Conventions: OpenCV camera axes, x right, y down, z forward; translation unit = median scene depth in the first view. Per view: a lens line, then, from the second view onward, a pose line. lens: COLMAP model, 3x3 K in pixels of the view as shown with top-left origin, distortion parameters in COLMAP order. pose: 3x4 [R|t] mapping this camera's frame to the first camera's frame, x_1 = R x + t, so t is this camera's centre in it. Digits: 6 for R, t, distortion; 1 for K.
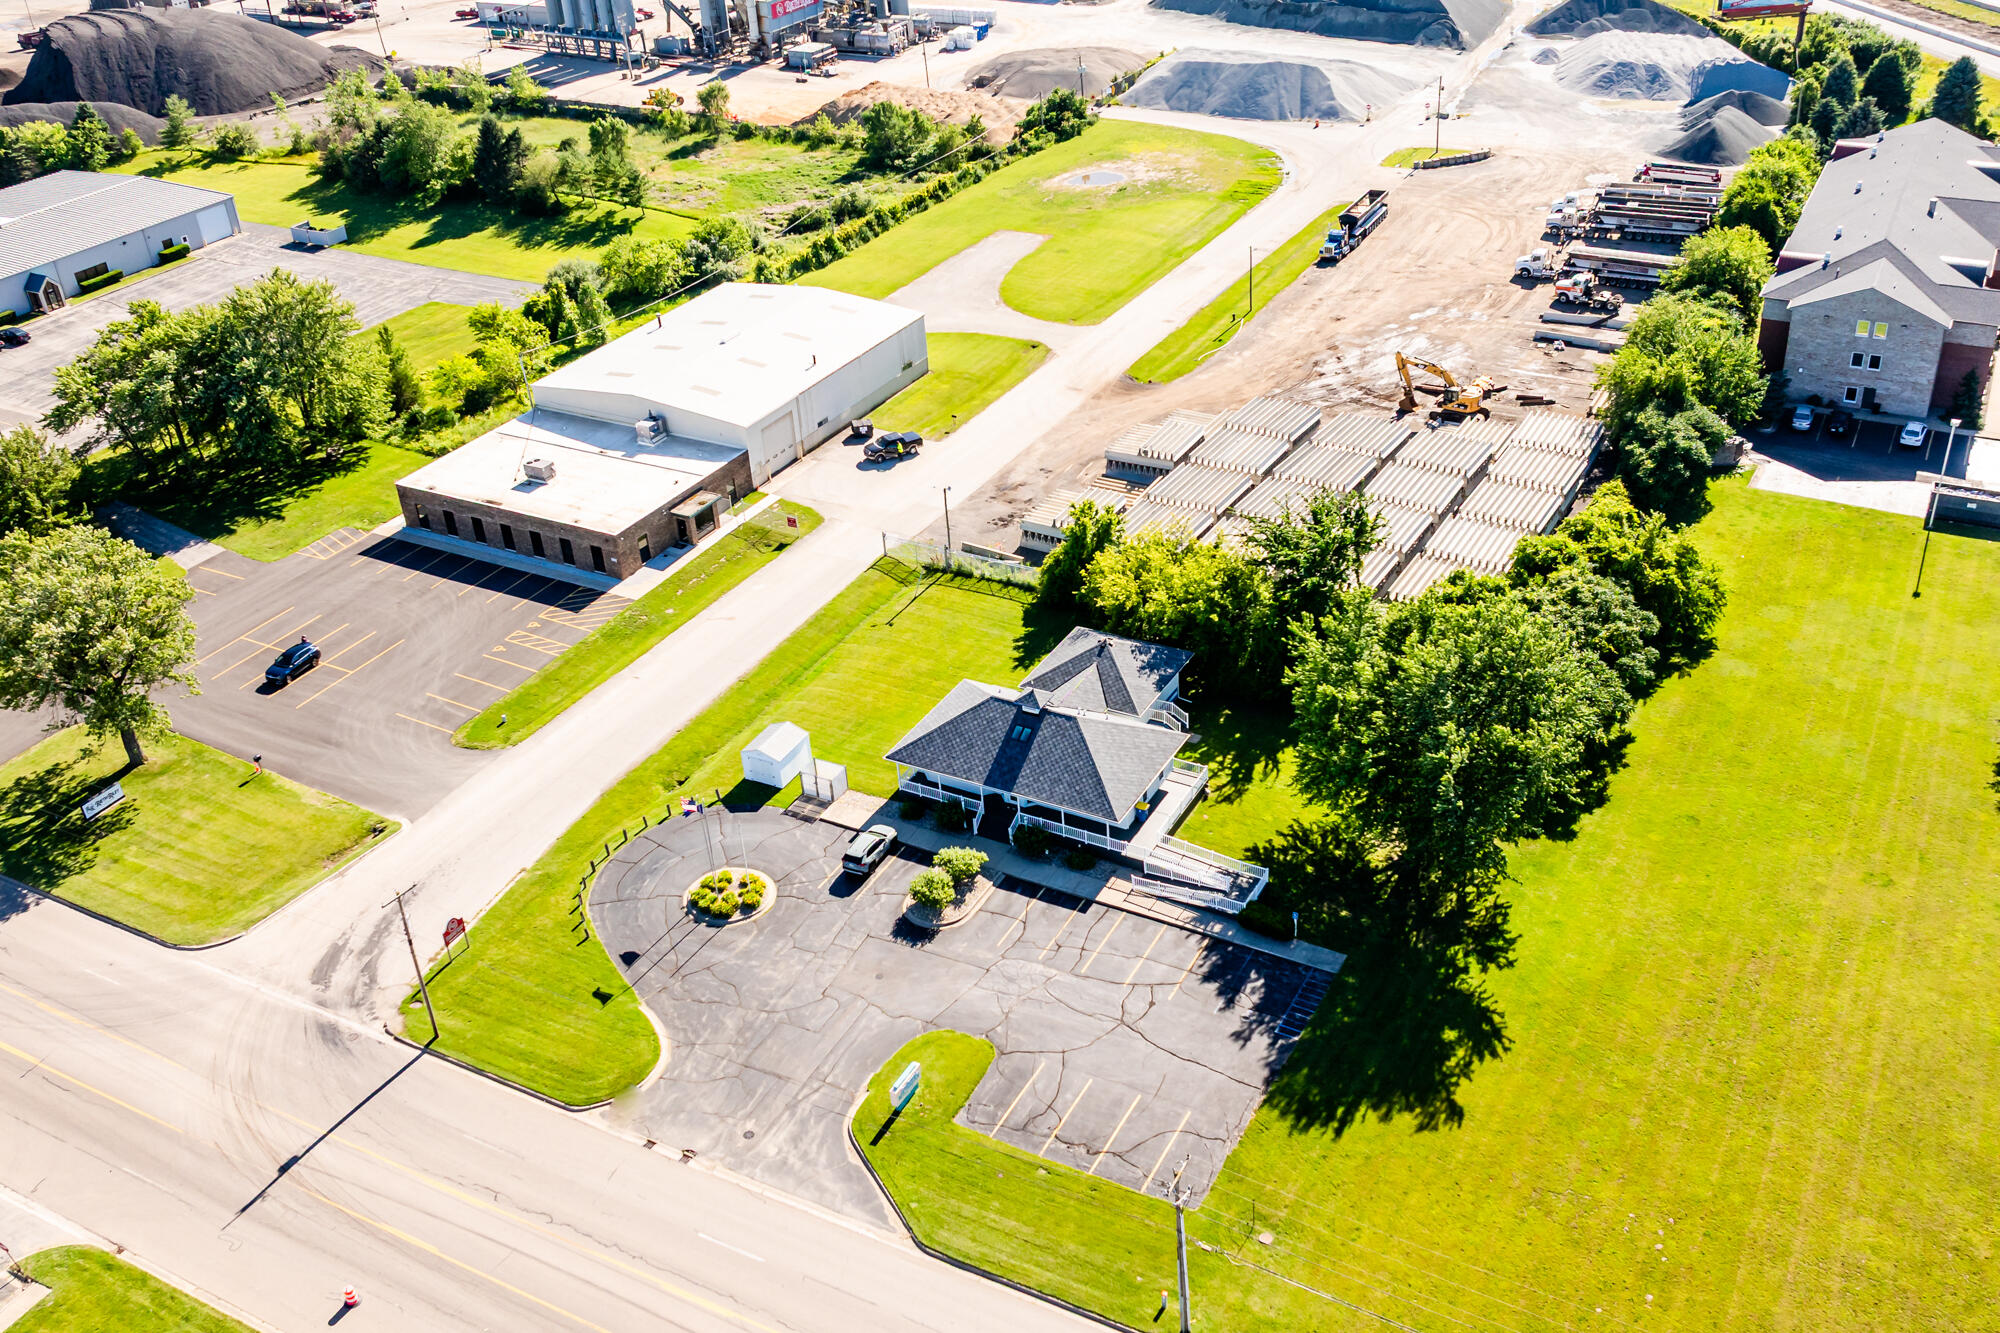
lens RADIAL K [[1857.1, 0, 1003.5], [0, 1857.1, 686.3], [0, 0, 1]] dist [-0.018982, 0.000000]
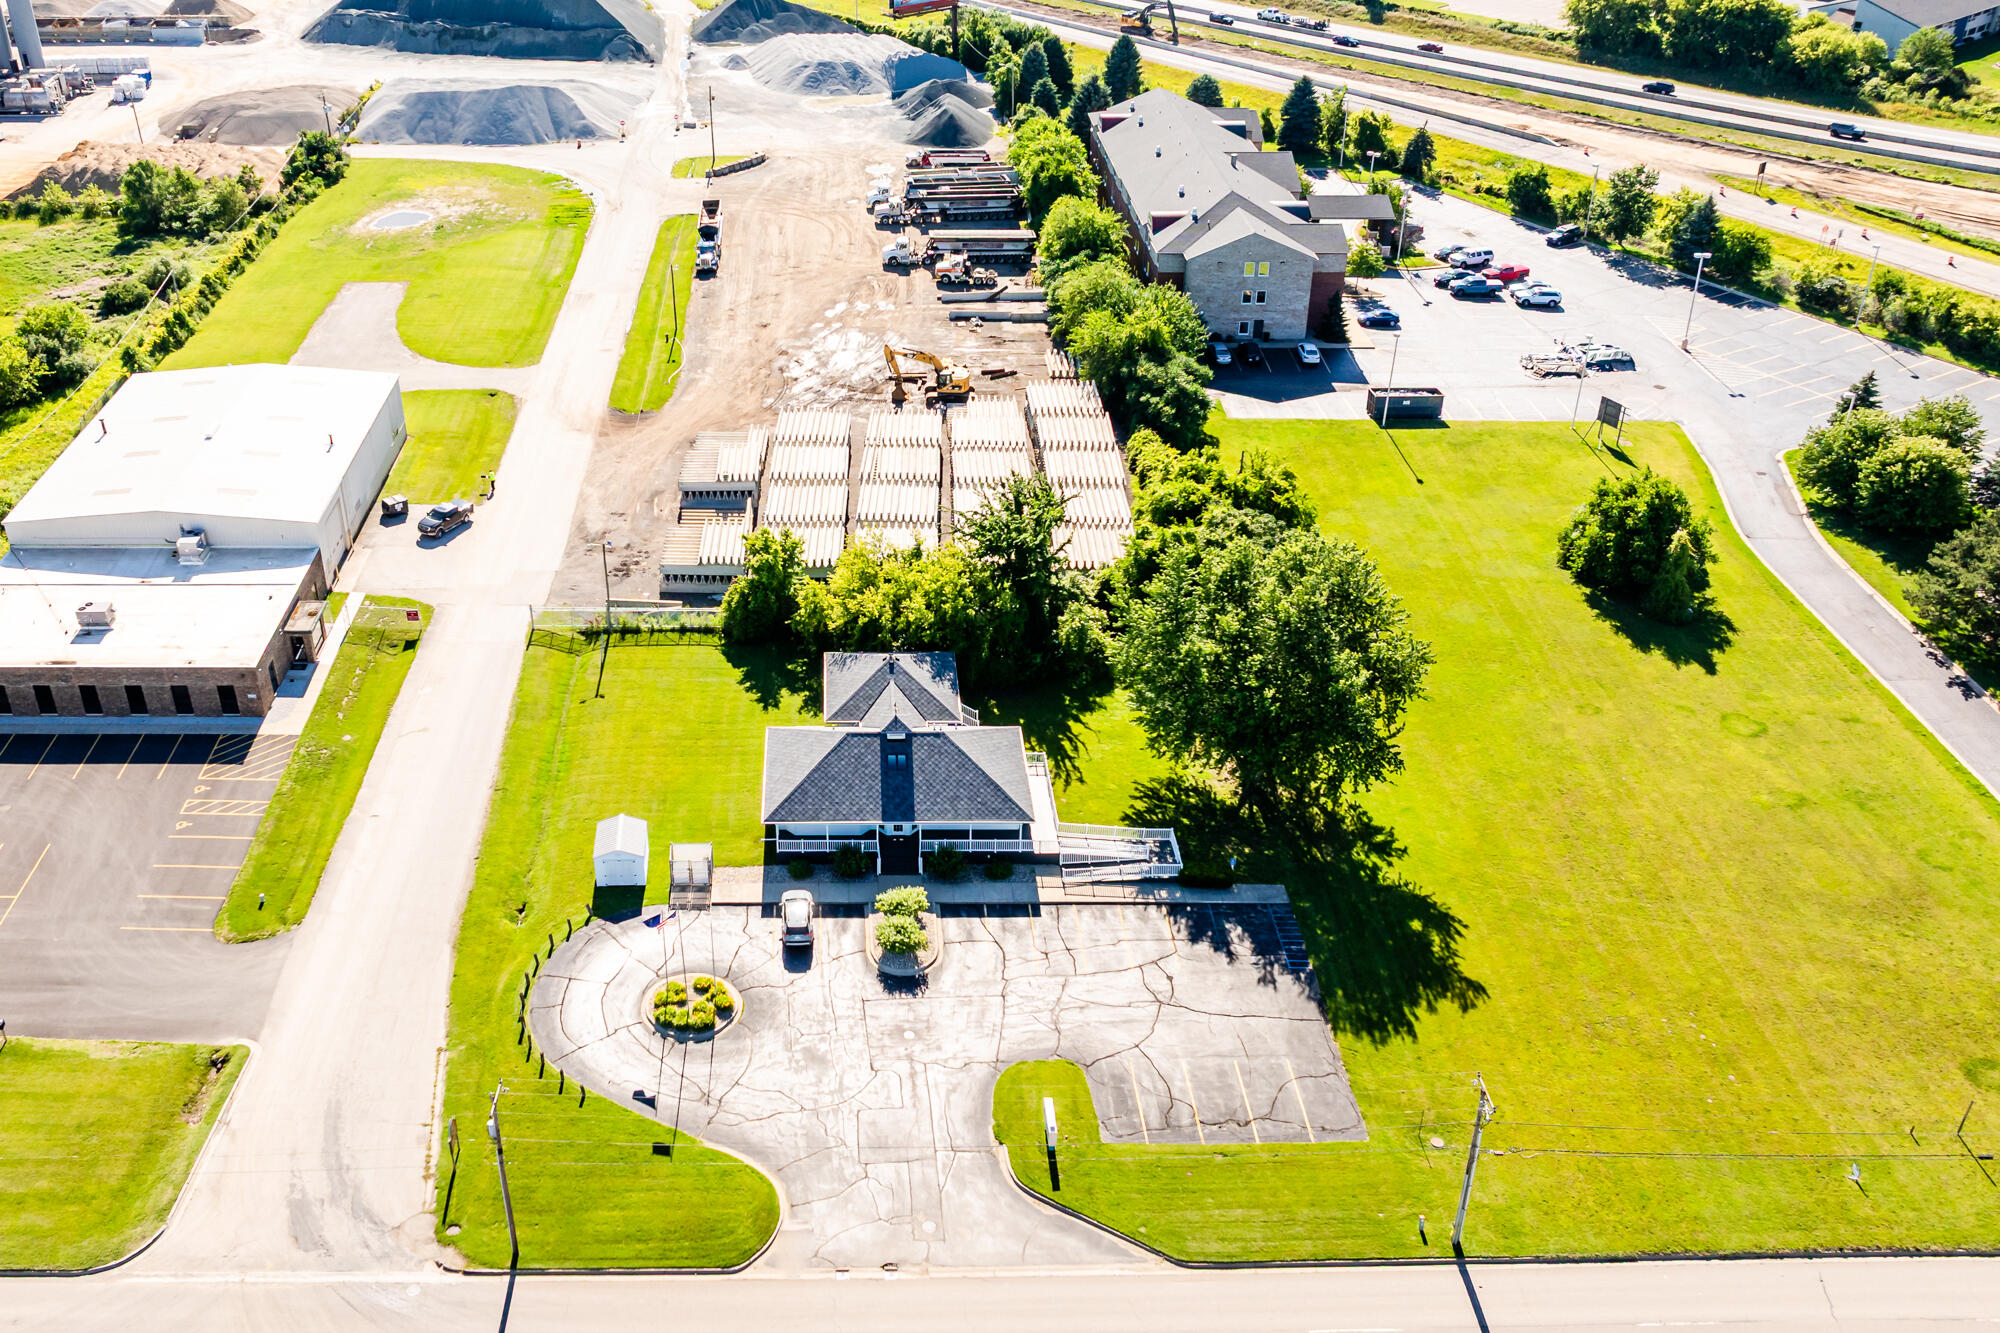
lens RADIAL K [[1857.1, 0, 984.6], [0, 1857.1, 654.0], [0, 0, 1]] dist [-0.018982, 0.000000]
pose [[0.867637, -0.208345, 0.451440, -0.265013], [0.219768, 0.975160, 0.027670, -0.032423], [-0.445991, 0.075205, 0.891872, 0.076701]]
